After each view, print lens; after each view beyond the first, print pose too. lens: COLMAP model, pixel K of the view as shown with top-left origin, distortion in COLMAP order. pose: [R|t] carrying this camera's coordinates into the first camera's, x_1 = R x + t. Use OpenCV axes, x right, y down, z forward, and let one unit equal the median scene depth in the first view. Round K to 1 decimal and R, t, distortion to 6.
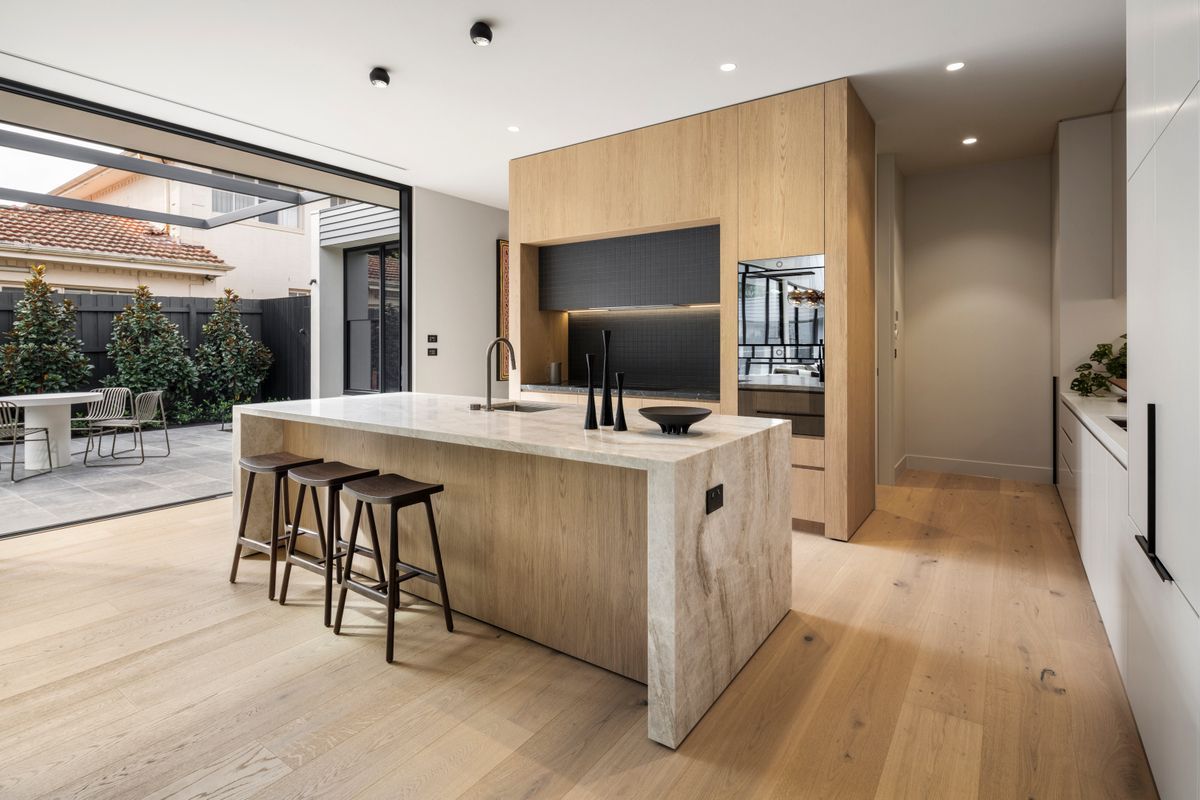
lens RADIAL K [[583.0, 0, 604.7], [0, 583.0, 341.4], [0, 0, 1]] dist [0.003869, -0.003933]
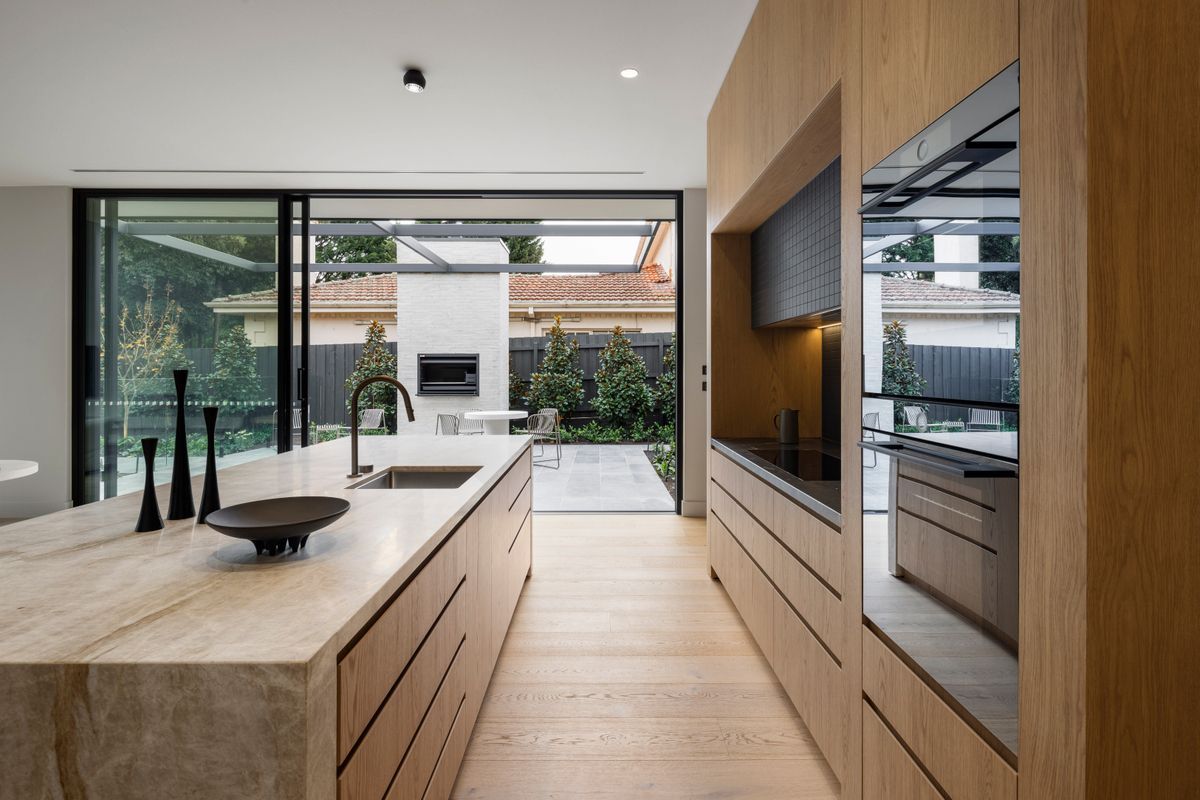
lens RADIAL K [[583.0, 0, 601.1], [0, 583.0, 385.1], [0, 0, 1]] dist [0.003869, -0.003933]
pose [[0.574409, 0.023046, -0.818244, 0.443402], [-0.005330, 0.999688, 0.024414, -0.001818], [0.818551, -0.009662, 0.574352, 0.594249]]
